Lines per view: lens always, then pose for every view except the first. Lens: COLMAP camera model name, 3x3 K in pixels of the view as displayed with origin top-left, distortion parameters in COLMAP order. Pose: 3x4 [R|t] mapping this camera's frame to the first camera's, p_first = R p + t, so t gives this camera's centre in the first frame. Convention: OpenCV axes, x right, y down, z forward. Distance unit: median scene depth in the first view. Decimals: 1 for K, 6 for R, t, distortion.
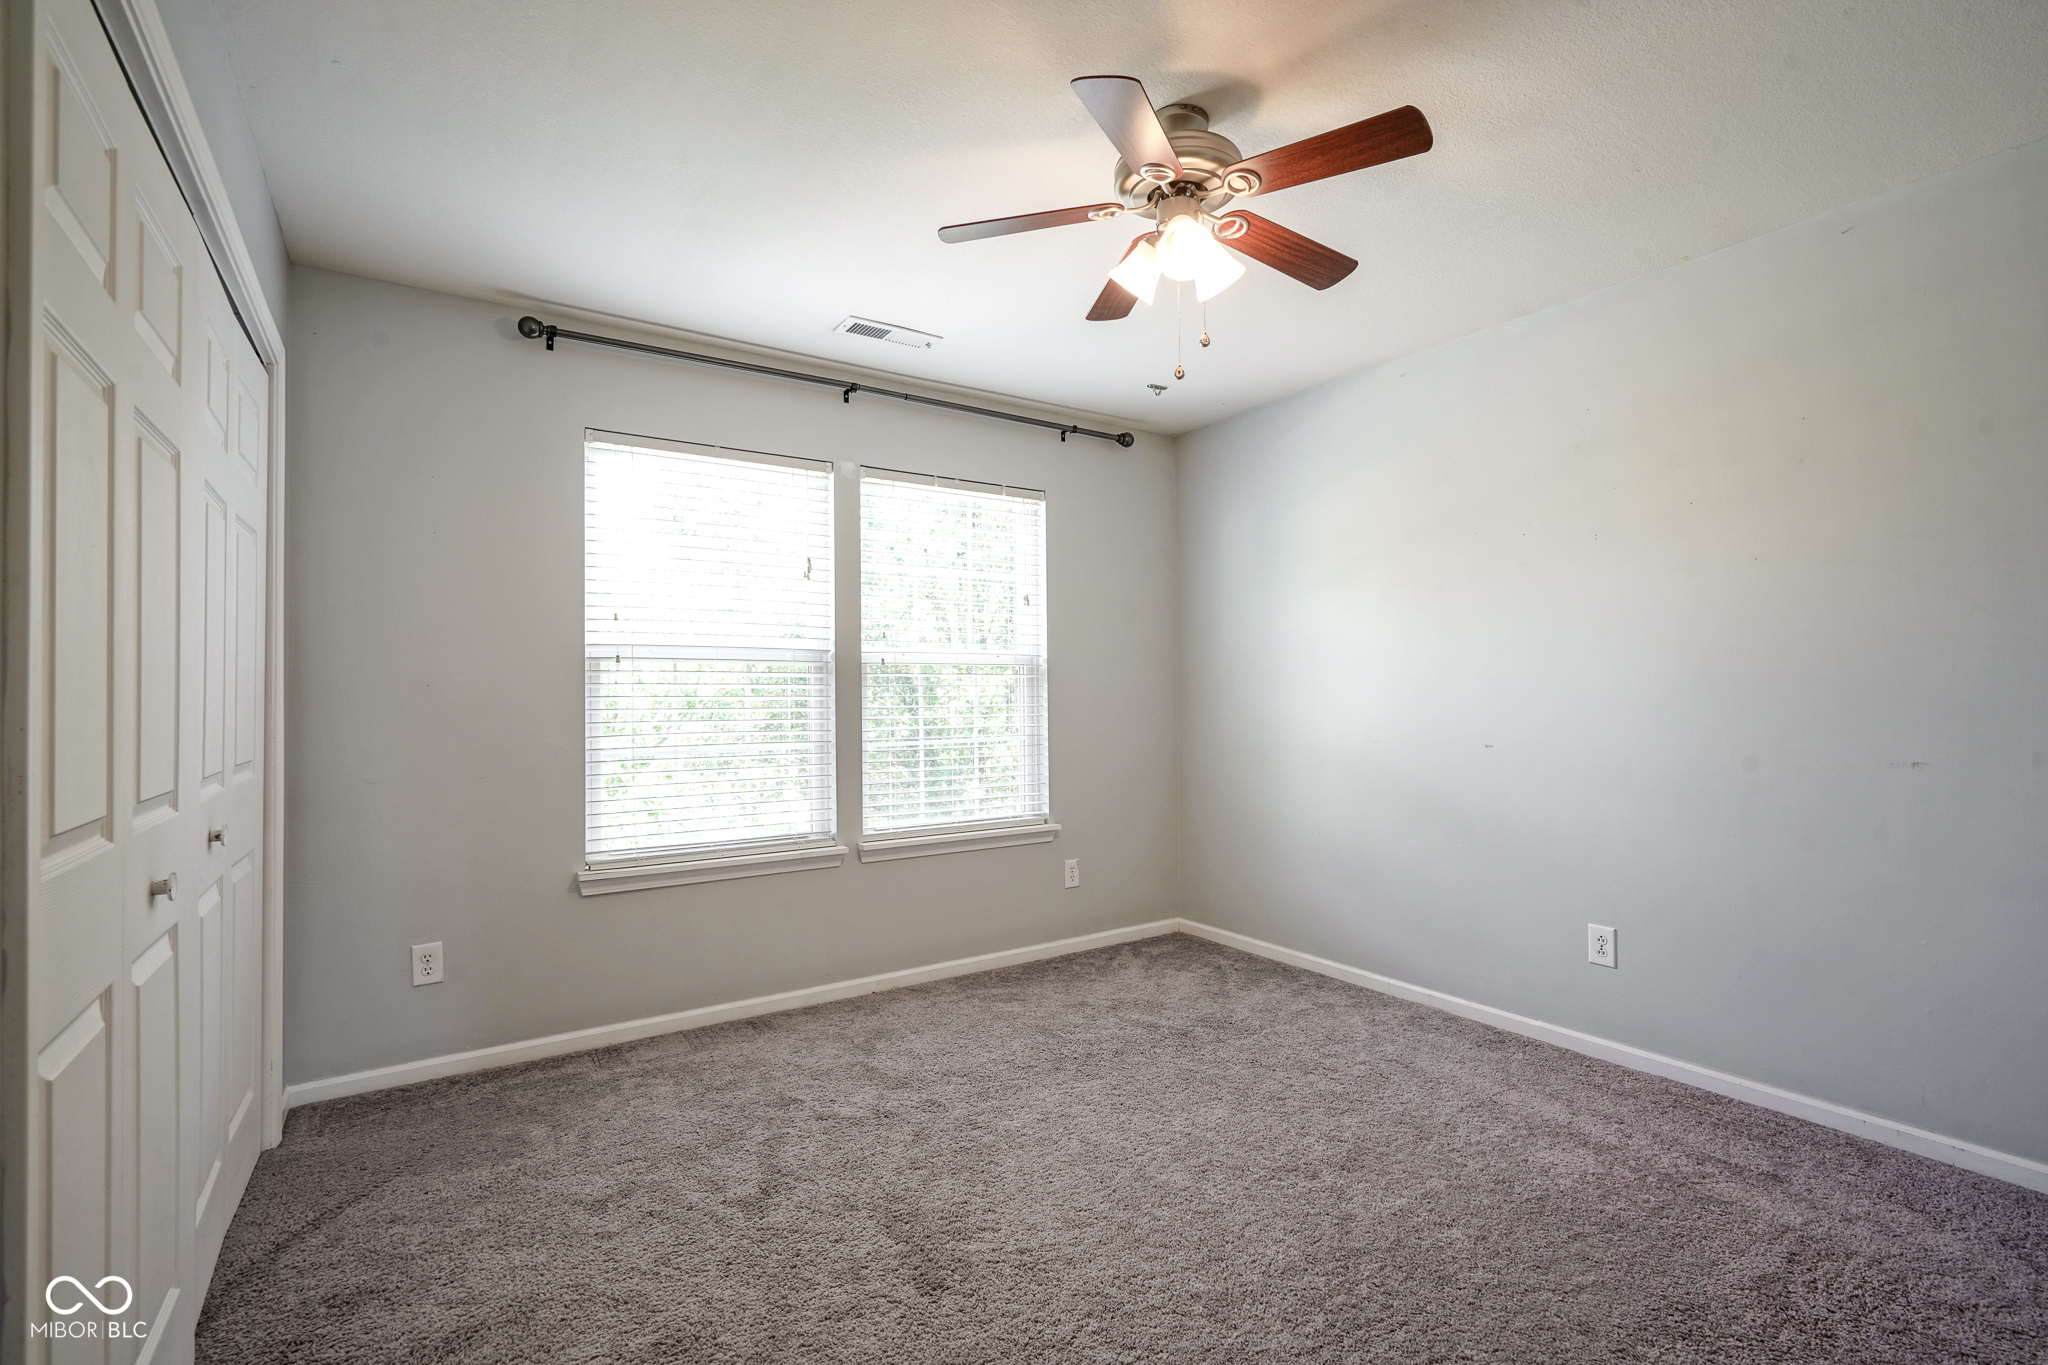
lens RADIAL K [[920.5, 0, 1024.0], [0, 920.5, 682.5], [0, 0, 1]] dist [0.002427, 0.000444]
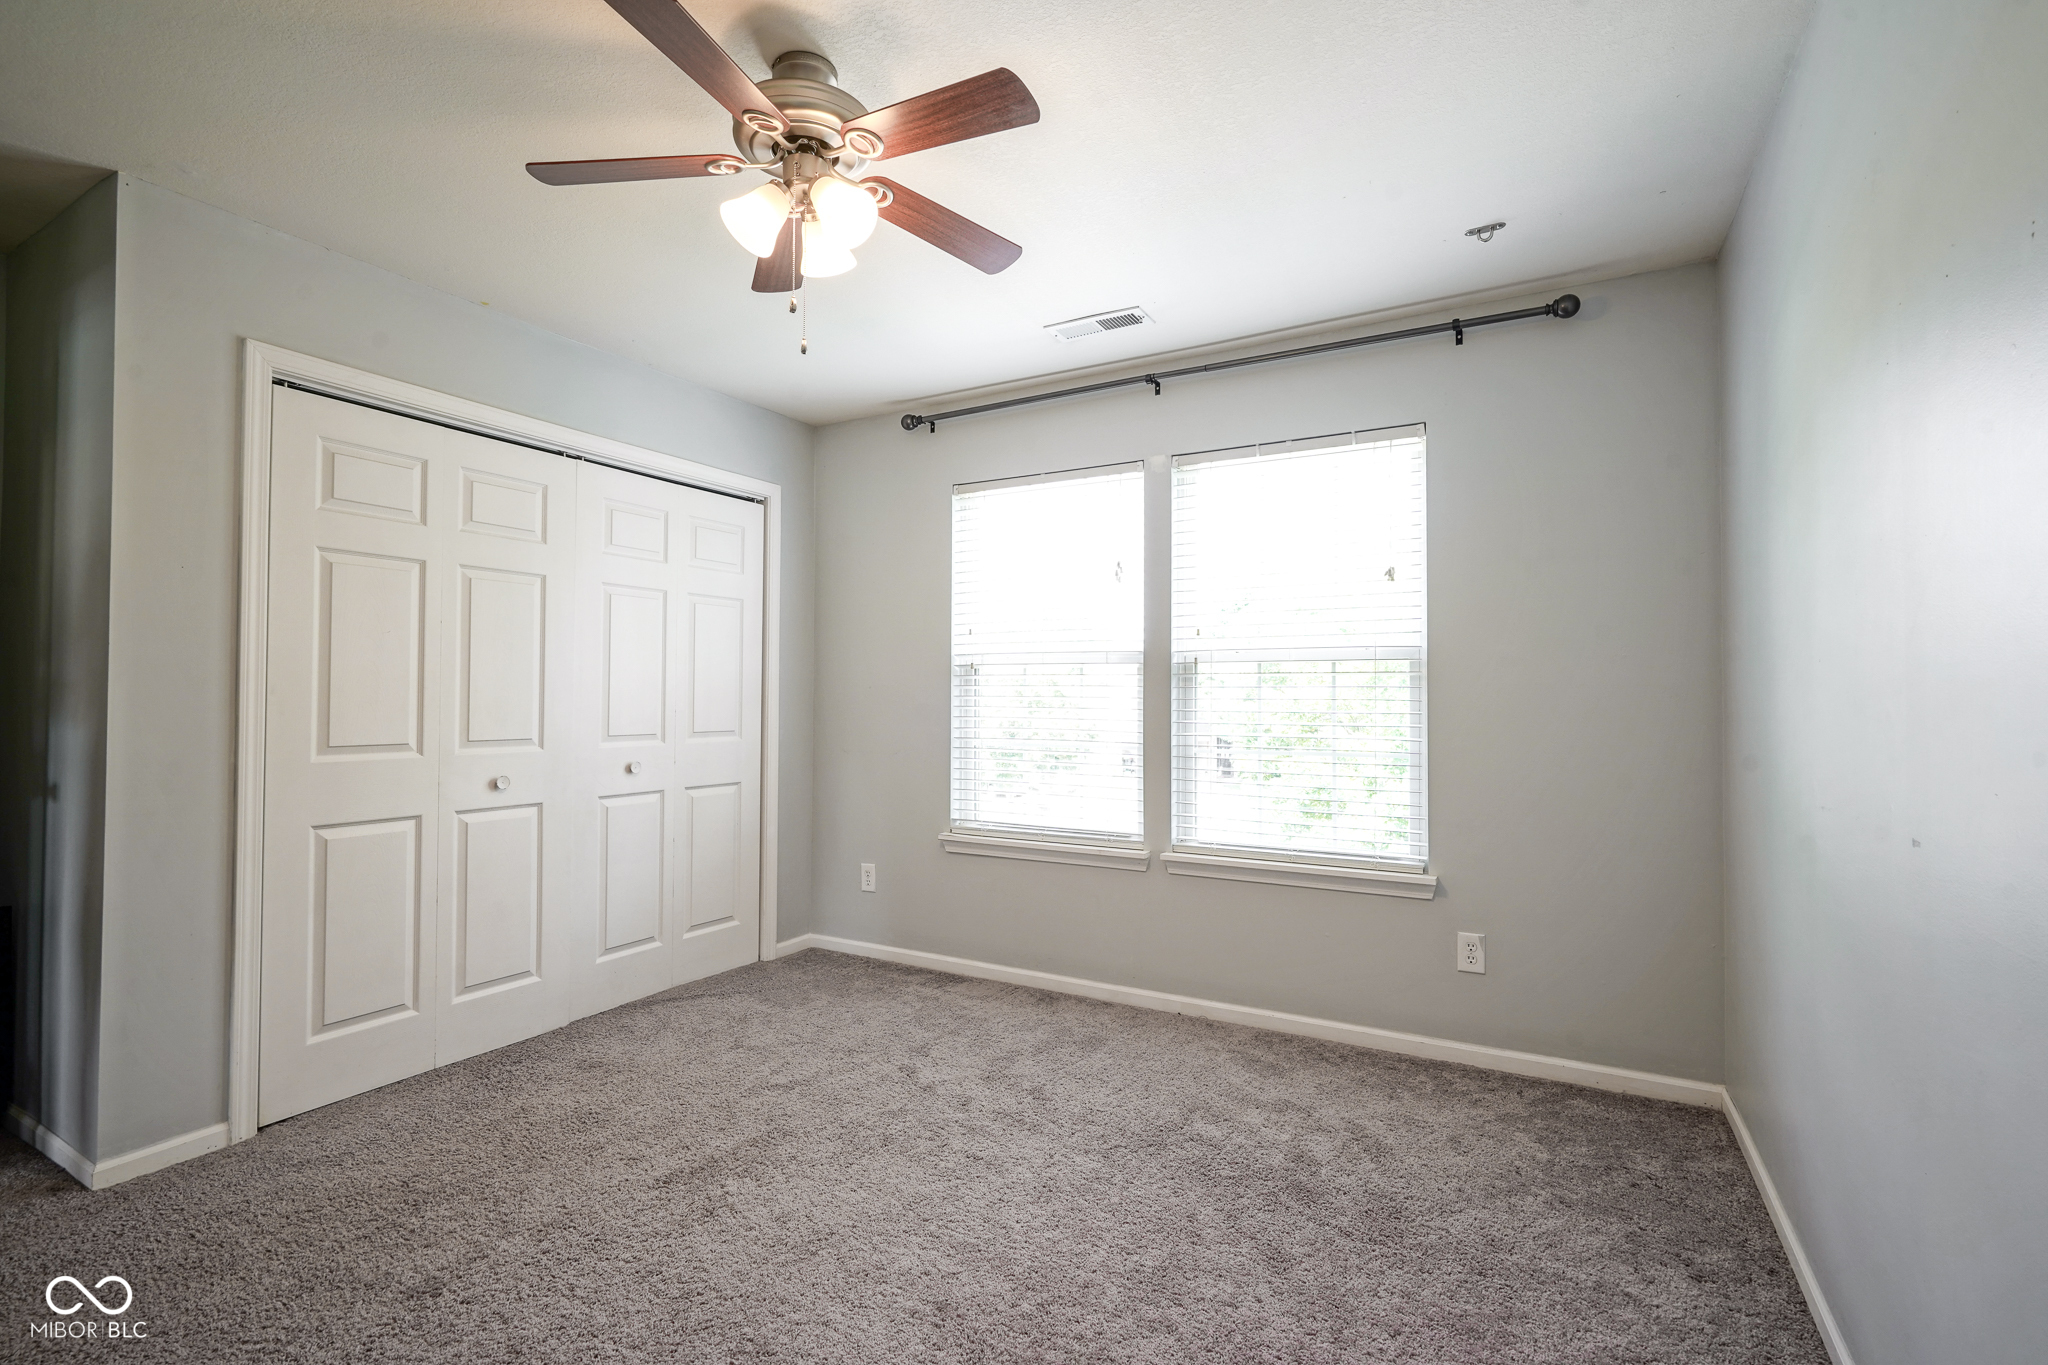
lens RADIAL K [[929.7, 0, 1024.0], [0, 929.7, 682.5], [0, 0, 1]] dist [0.002980, -0.000139]
pose [[0.459070, -0.001315, -0.888399, 0.622514], [0.008627, 0.999958, 0.002978, -0.005977], [0.888358, -0.009032, 0.459062, 0.433854]]
